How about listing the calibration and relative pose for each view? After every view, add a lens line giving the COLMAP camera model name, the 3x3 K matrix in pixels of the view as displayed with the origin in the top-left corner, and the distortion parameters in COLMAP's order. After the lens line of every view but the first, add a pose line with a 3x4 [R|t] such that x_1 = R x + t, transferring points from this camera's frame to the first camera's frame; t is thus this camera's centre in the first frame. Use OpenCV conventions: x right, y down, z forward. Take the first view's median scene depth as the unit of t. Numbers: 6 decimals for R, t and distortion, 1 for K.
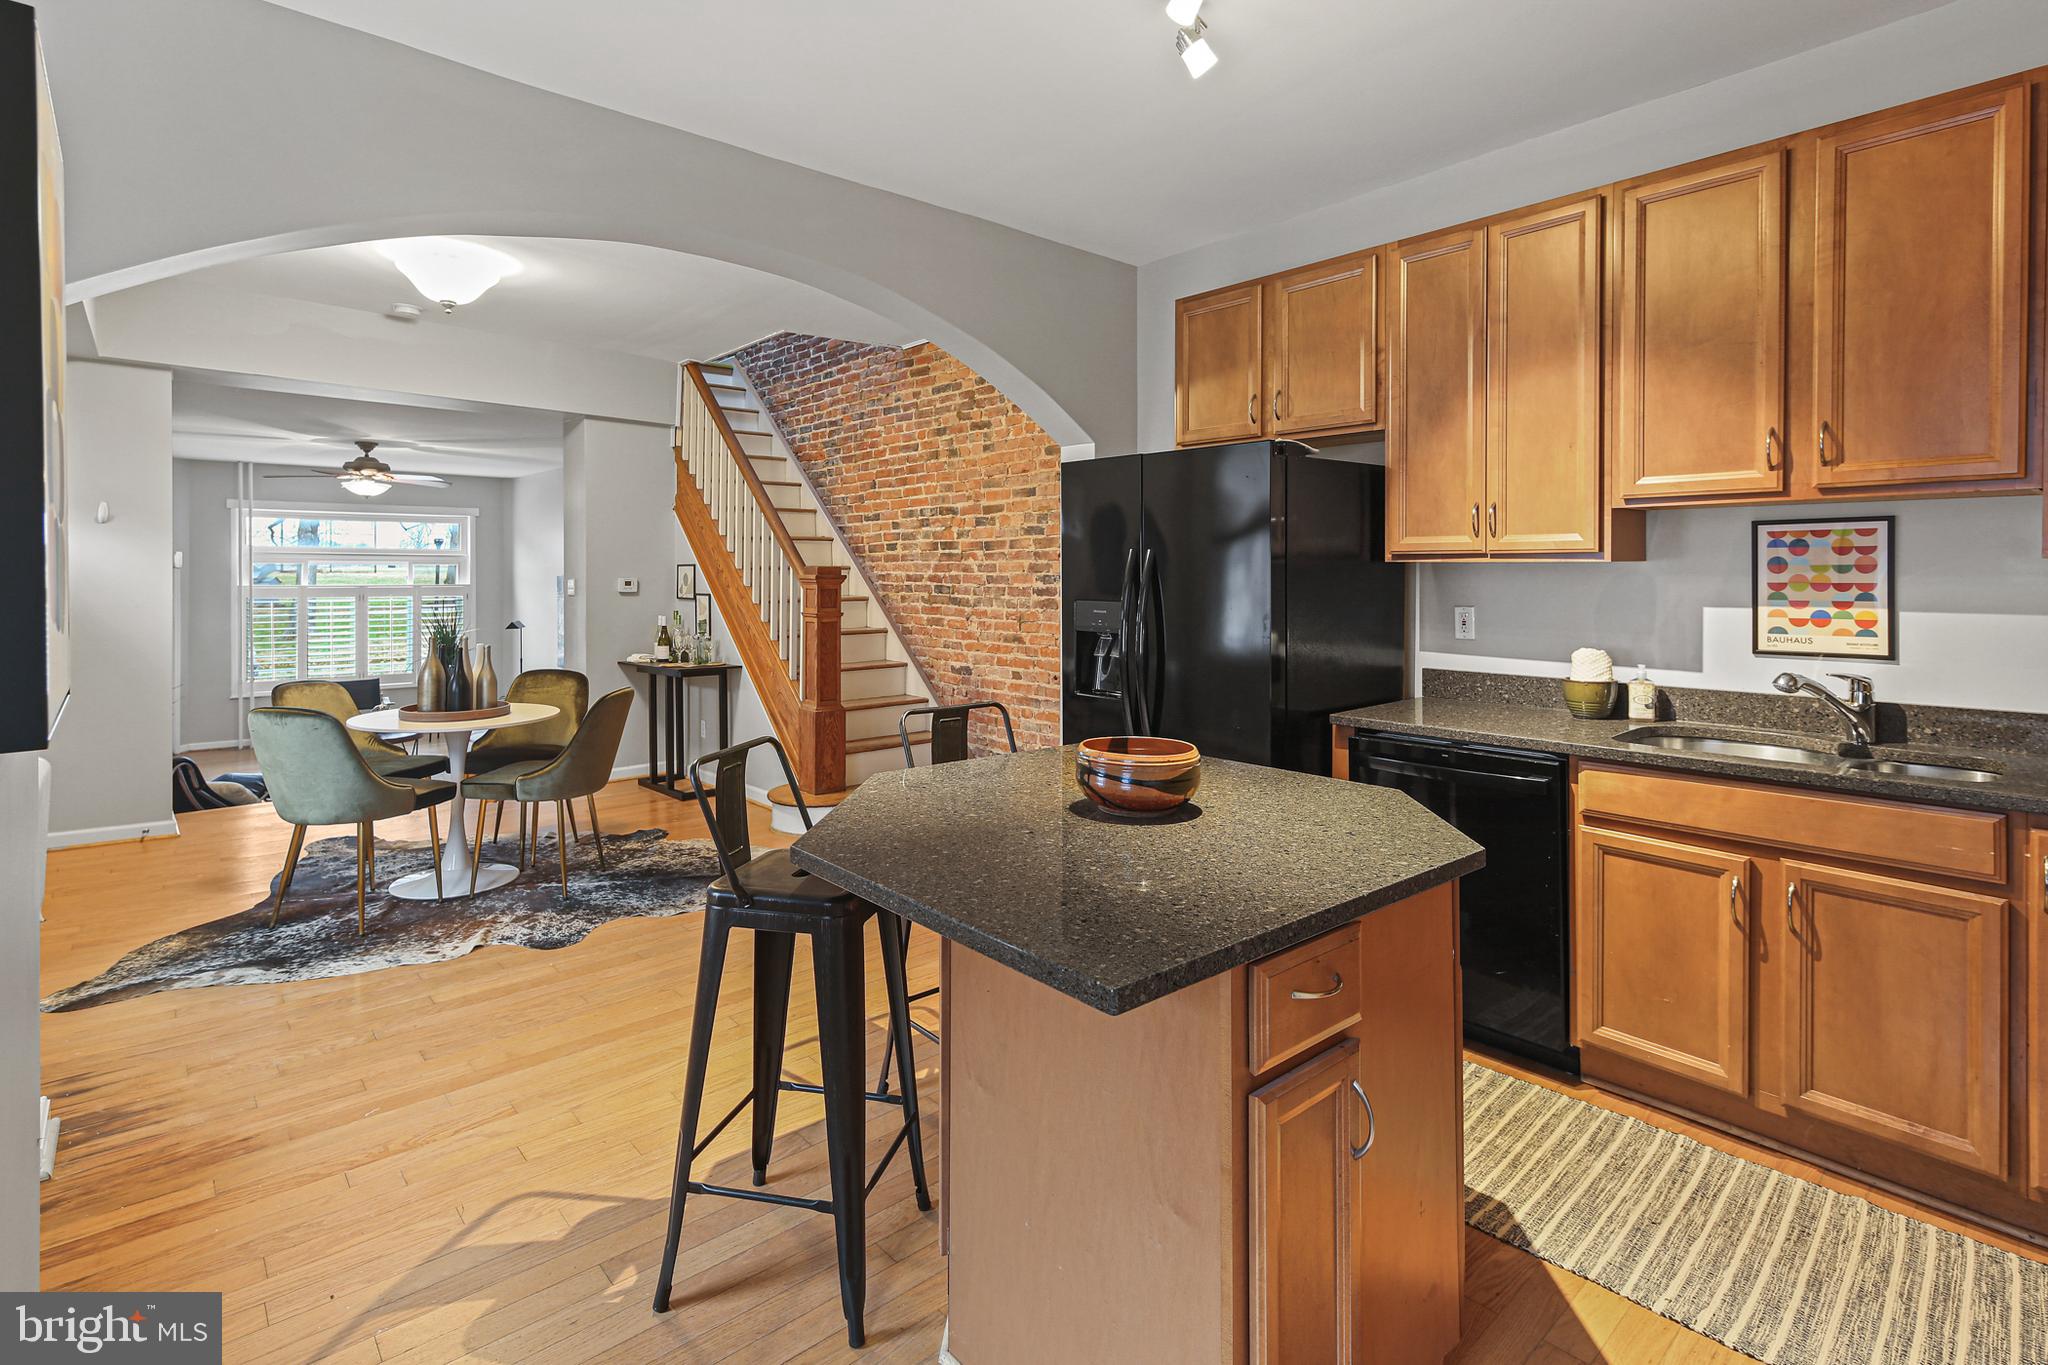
lens RADIAL K [[994.3, 0, 1032.1], [0, 994.3, 582.3], [0, 0, 1]] dist [0.011743, -0.001235]
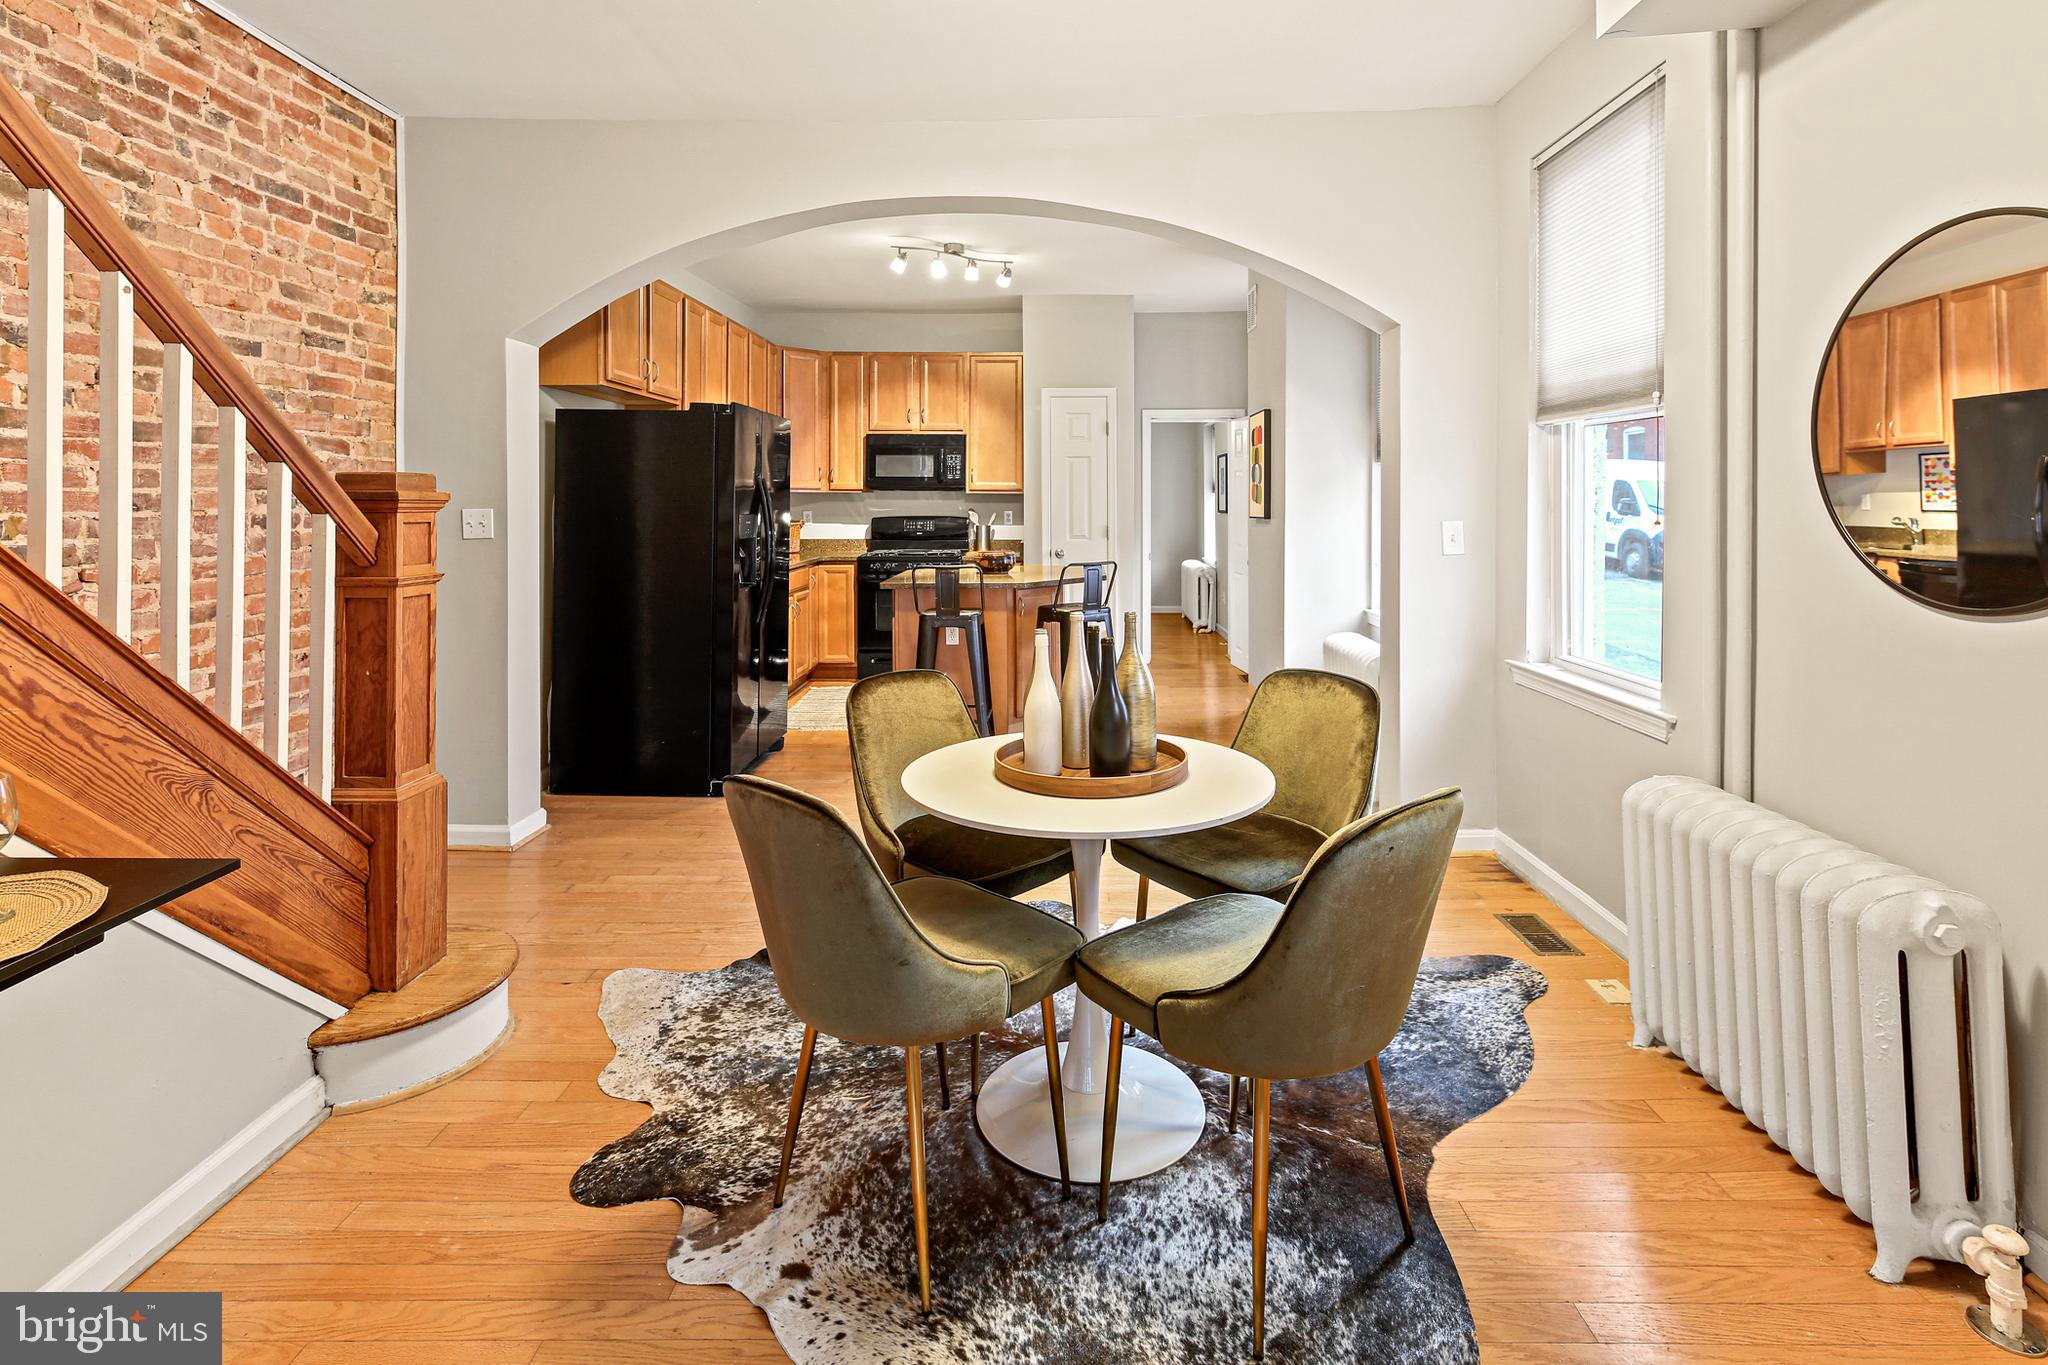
lens RADIAL K [[994.3, 0, 1041.8], [0, 994.3, 502.9], [0, 0, 1]] dist [0.011743, -0.001235]
pose [[-0.740989, -0.000551, 0.671517, -0.640036], [0.007039, 0.999938, 0.008587, -0.003320], [-0.671480, 0.011089, -0.740939, 0.991598]]
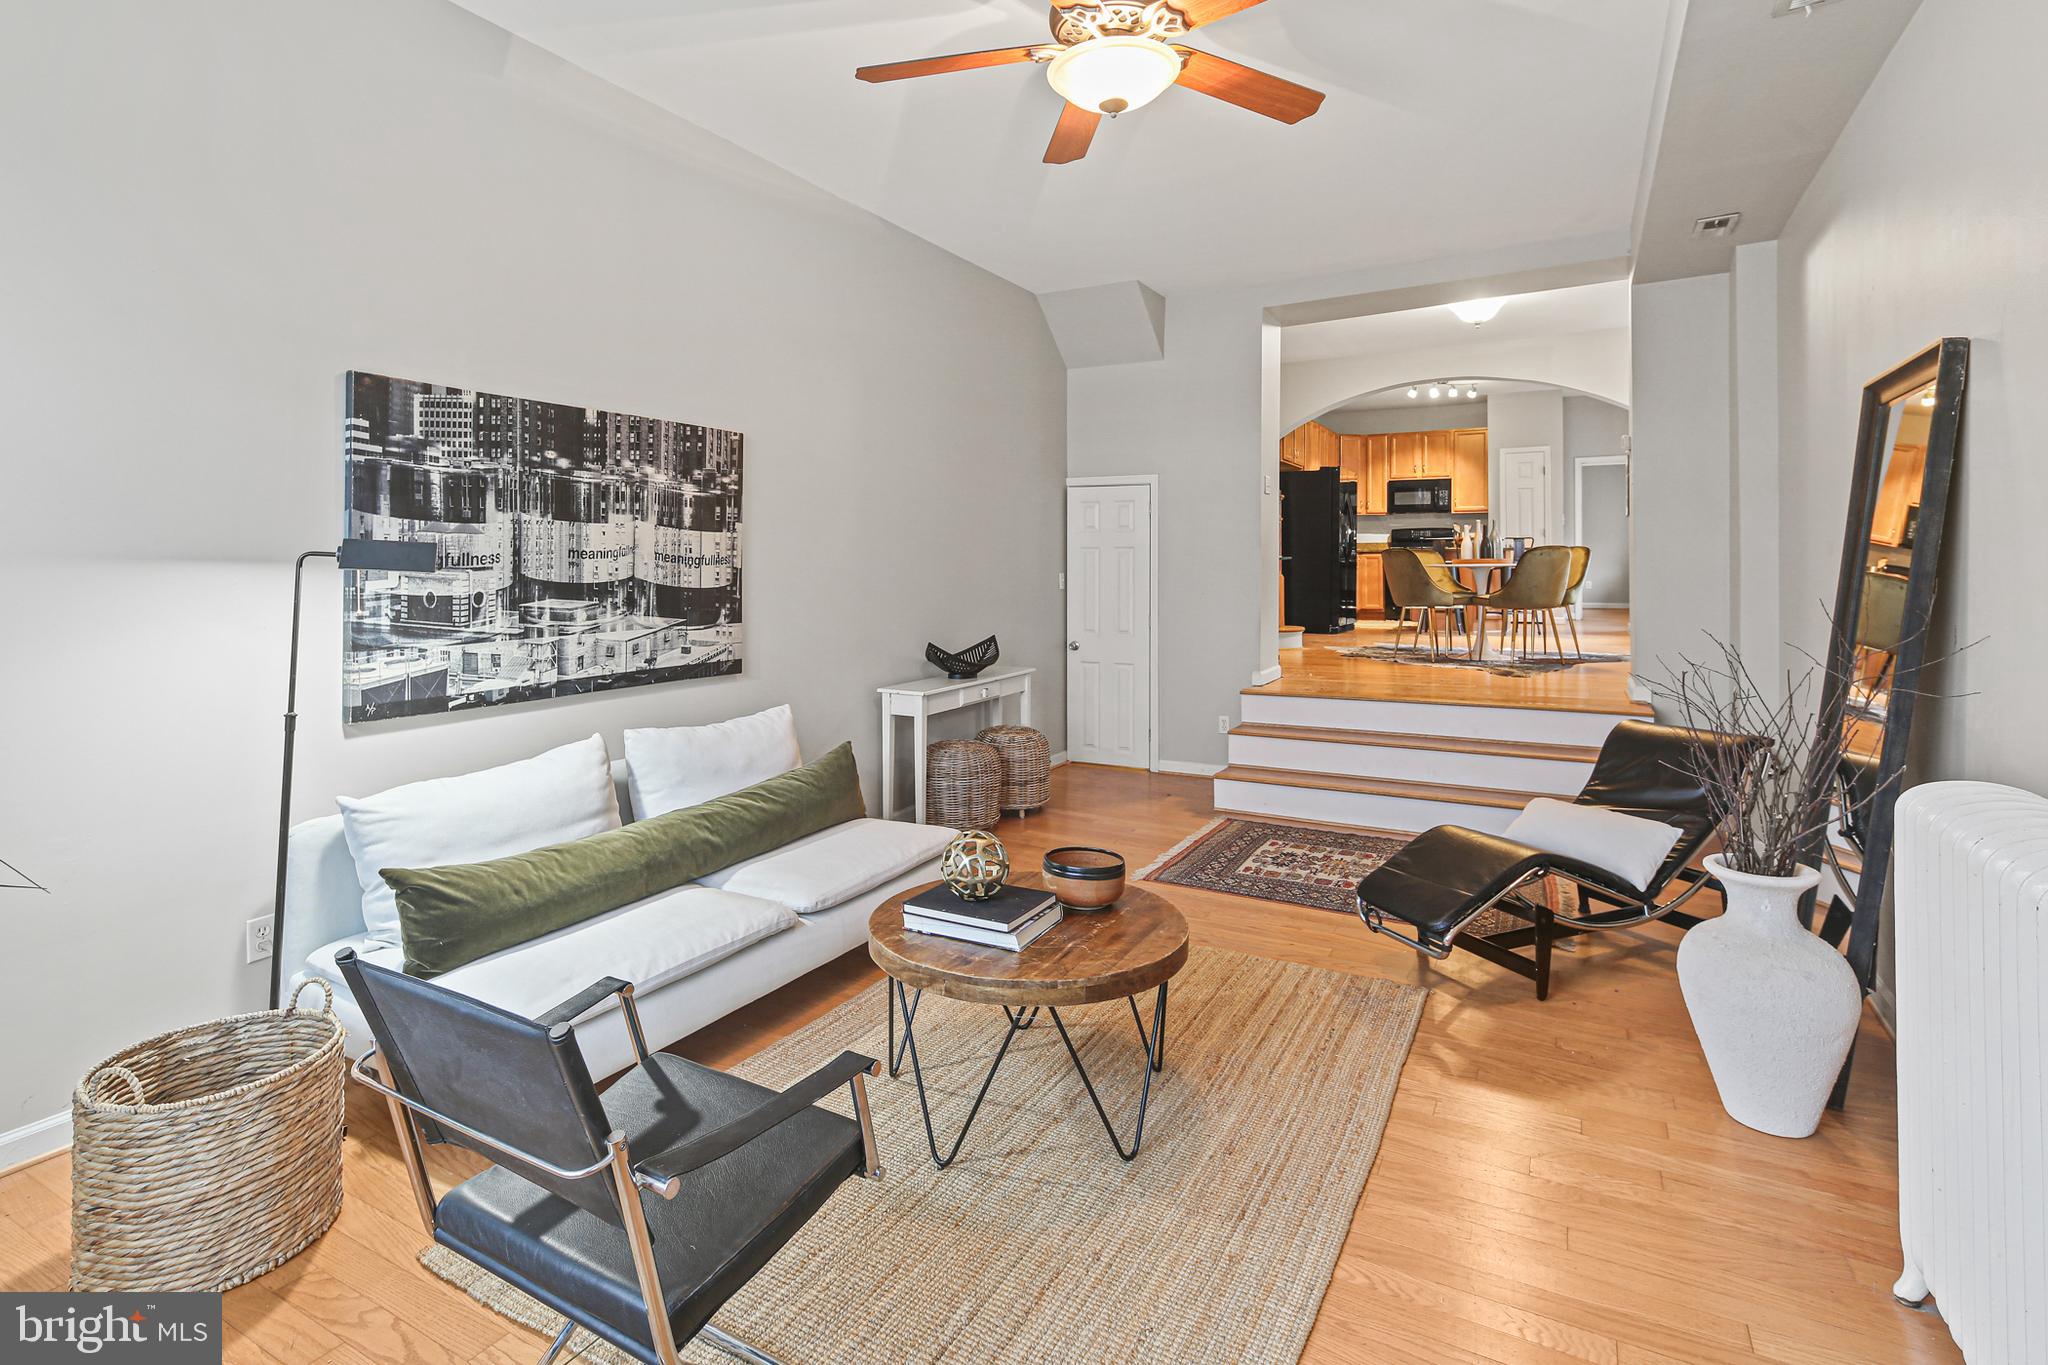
lens RADIAL K [[994.3, 0, 1029.3], [0, 994.3, 559.9], [0, 0, 1]] dist [0.011743, -0.001235]
pose [[-0.340638, 0.003629, 0.940188, -1.373951], [0.010265, 0.999947, -0.000141, 0.080371], [-0.940139, 0.009603, -0.340657, 1.657599]]
